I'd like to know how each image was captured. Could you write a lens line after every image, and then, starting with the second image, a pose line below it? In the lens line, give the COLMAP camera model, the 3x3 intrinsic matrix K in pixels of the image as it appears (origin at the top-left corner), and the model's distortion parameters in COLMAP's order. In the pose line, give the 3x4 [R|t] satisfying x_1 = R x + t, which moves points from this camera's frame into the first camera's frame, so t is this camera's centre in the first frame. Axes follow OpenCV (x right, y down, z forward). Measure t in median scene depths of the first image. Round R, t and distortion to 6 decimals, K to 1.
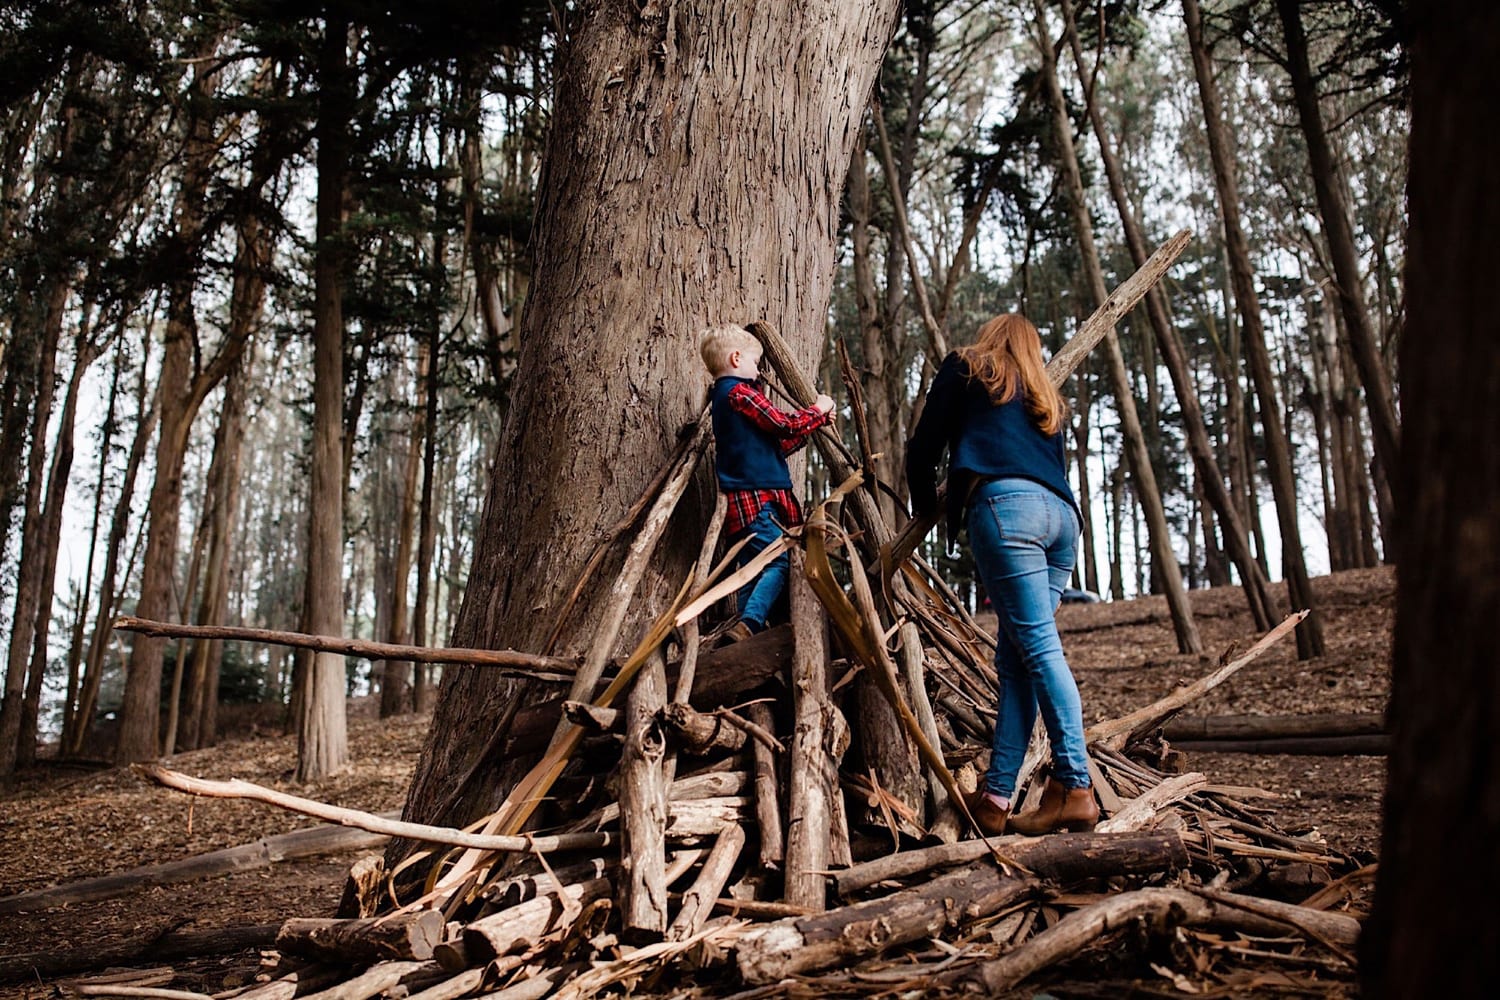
lens RADIAL K [[1425.2, 0, 750.0], [0, 1425.2, 500.0], [0, 0, 1]] dist [-0.008046, 0.009261]
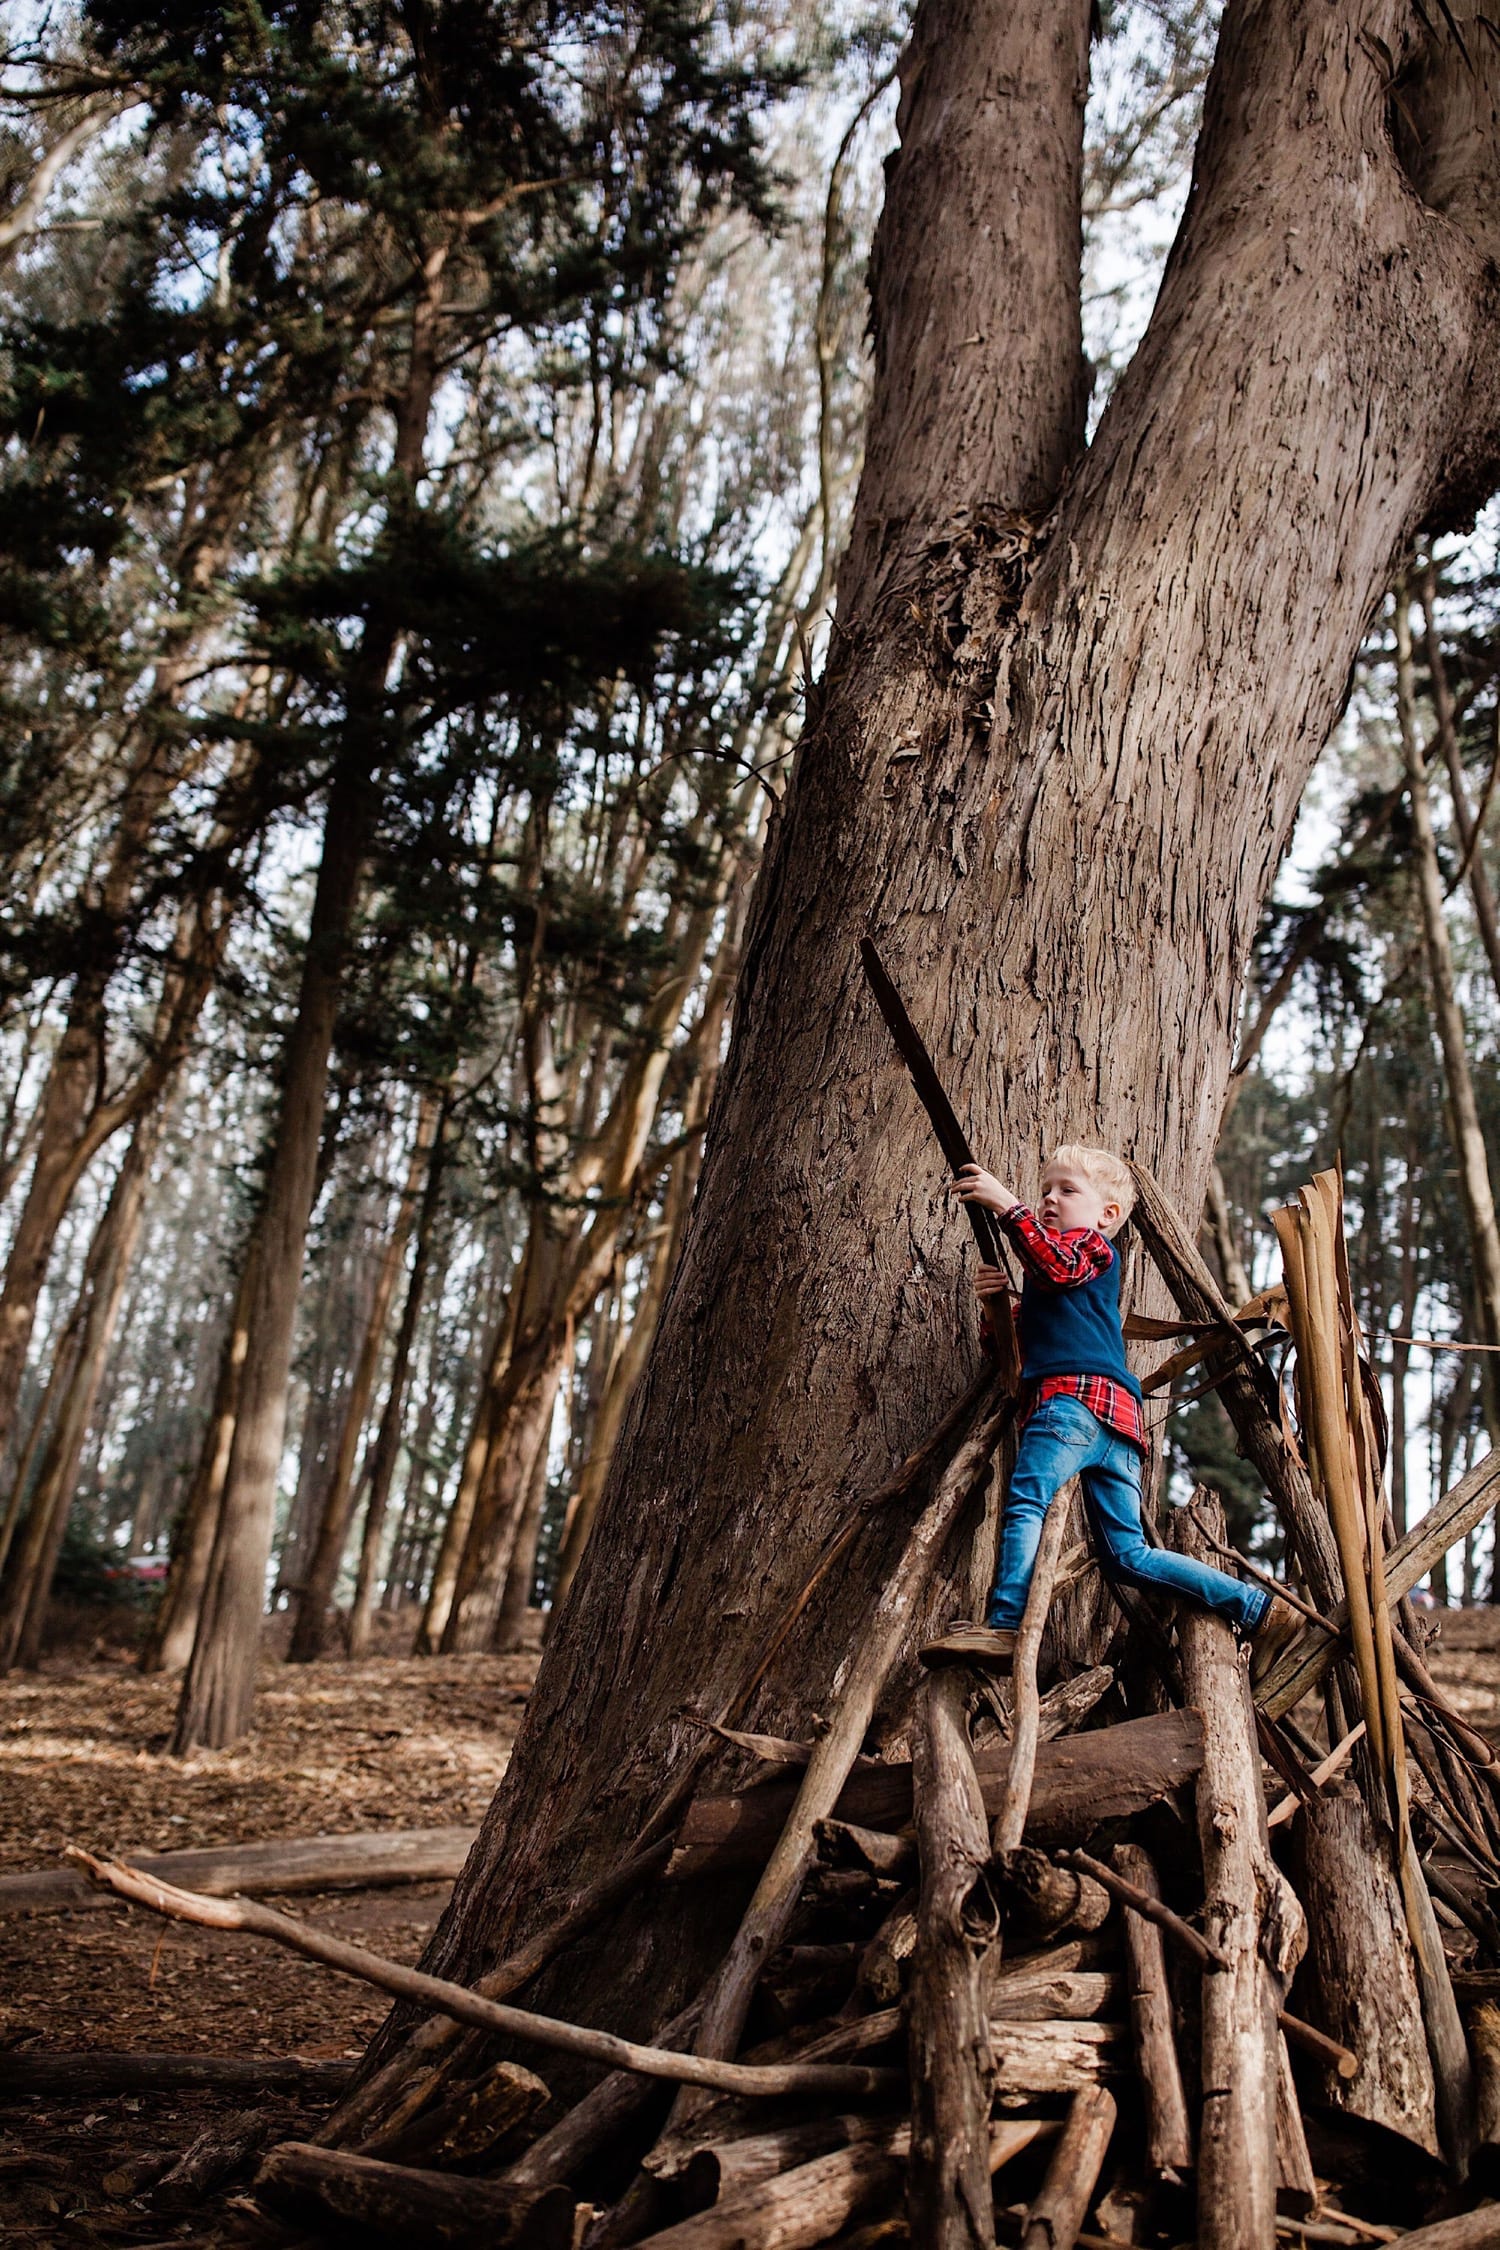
lens RADIAL K [[2137.8, 0, 763.1], [0, 2137.8, 1122.6], [0, 0, 1]] dist [-0.008046, 0.009261]
pose [[0.992569, 0.104484, -0.062374, -0.082319], [-0.111024, 0.987405, -0.112721, -0.020495], [0.049811, 0.118808, 0.991667, 0.082750]]
